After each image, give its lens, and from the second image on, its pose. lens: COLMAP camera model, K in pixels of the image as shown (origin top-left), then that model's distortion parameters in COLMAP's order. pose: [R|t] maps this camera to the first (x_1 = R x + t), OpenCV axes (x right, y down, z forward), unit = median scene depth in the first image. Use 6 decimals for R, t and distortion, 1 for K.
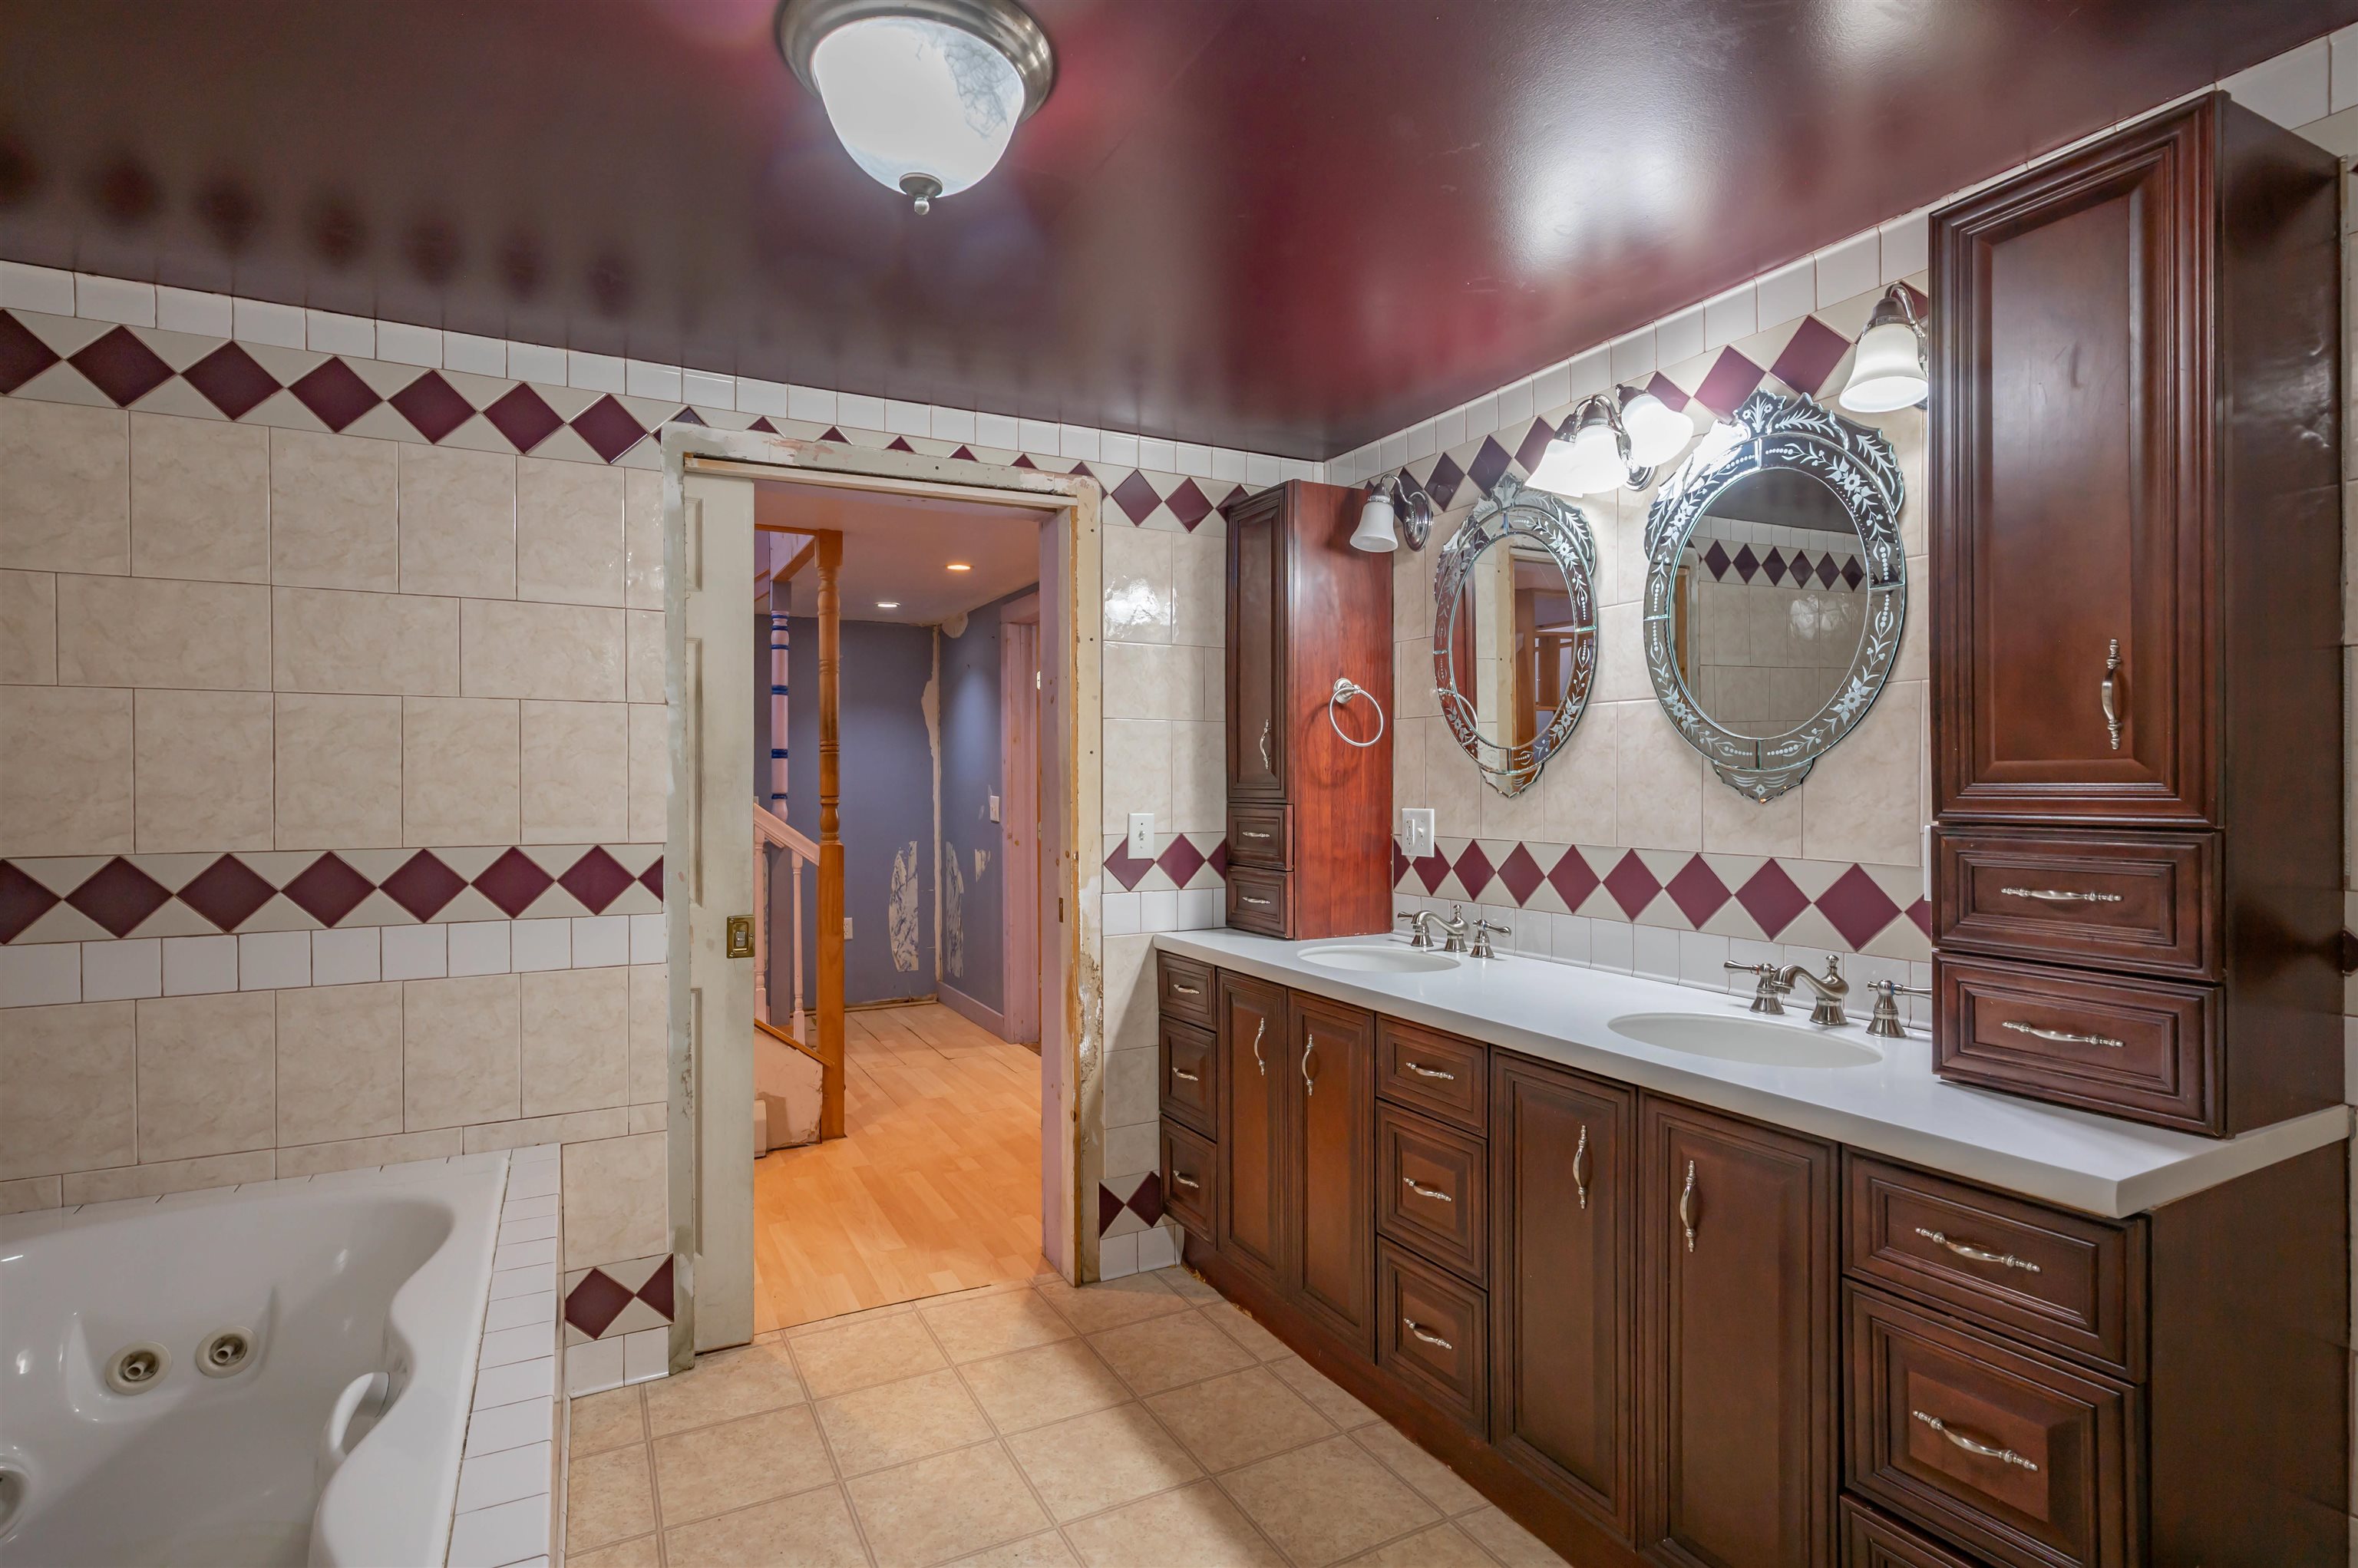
lens RADIAL K [[1157.0, 0, 1172.1], [0, 1157.0, 790.8], [0, 0, 1]] dist [-0.000268, 0.000732]
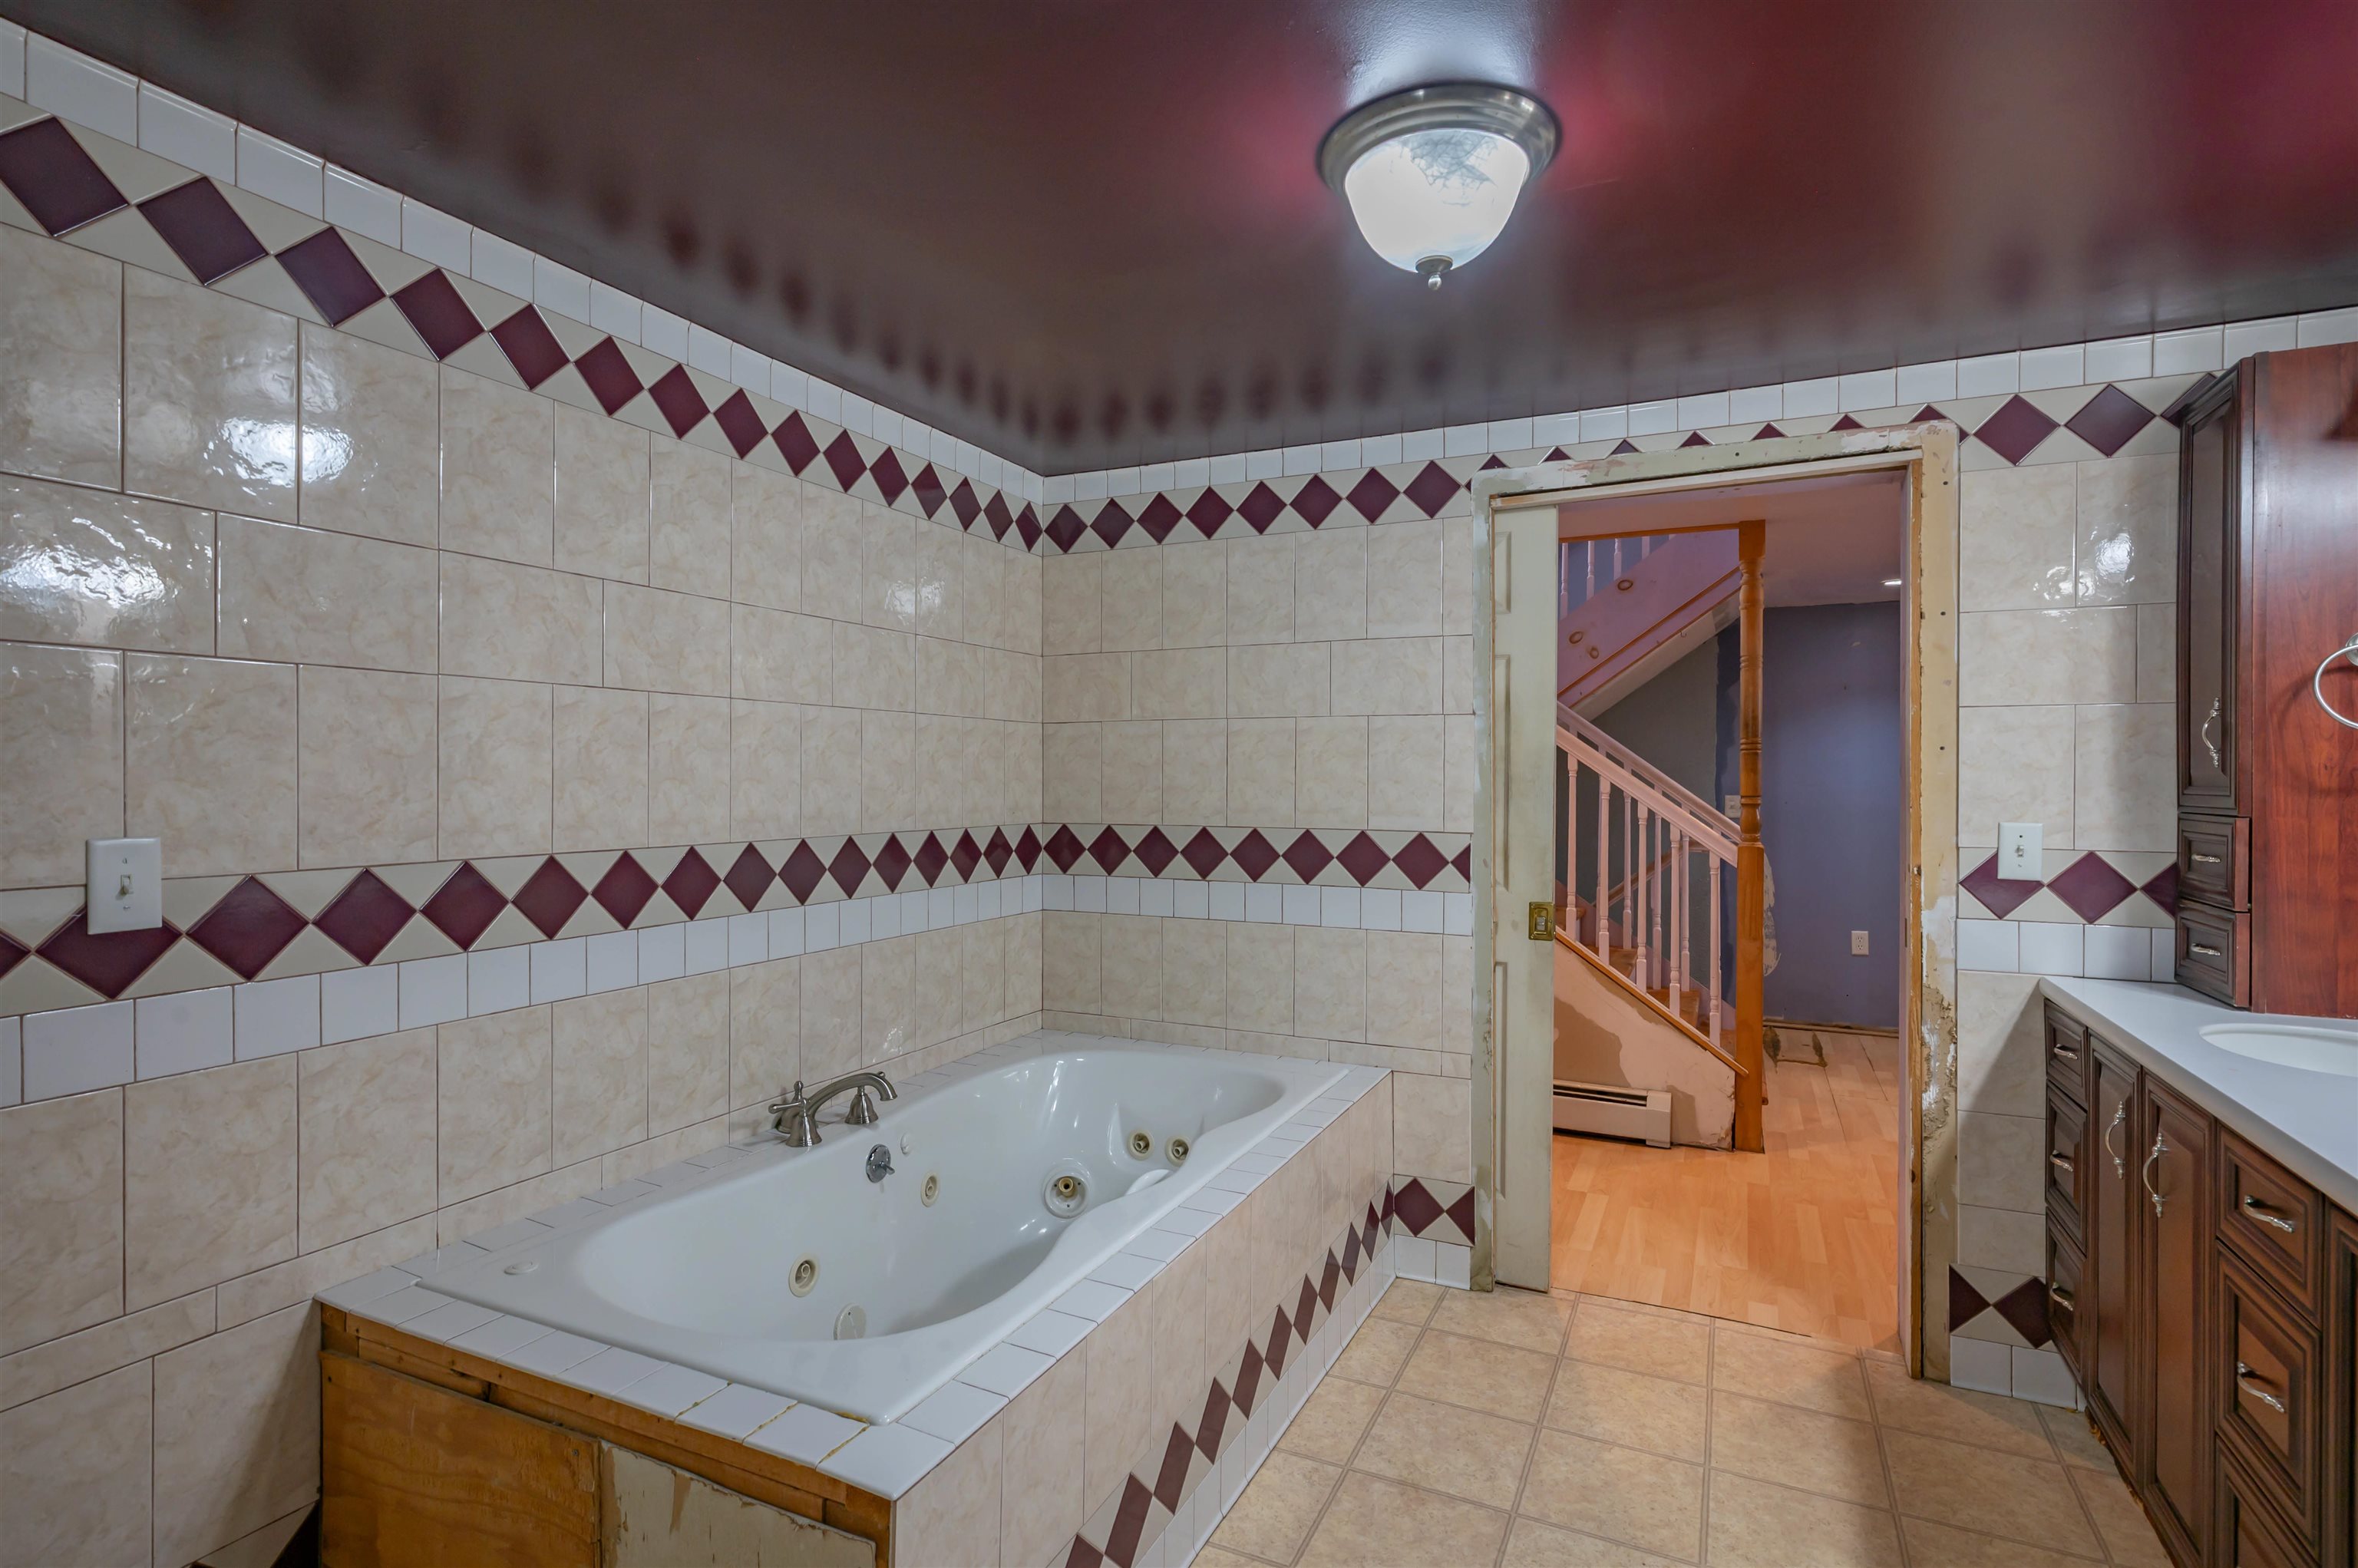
lens RADIAL K [[1164.3, 0, 1179.0], [0, 1164.3, 784.0], [0, 0, 1]] dist [-0.003013, 0.000942]
pose [[0.589203, 0.007836, -0.807947, 0.323742], [-0.010343, 0.999944, 0.002155, -0.003867], [0.807919, 0.007087, 0.589251, 0.065874]]
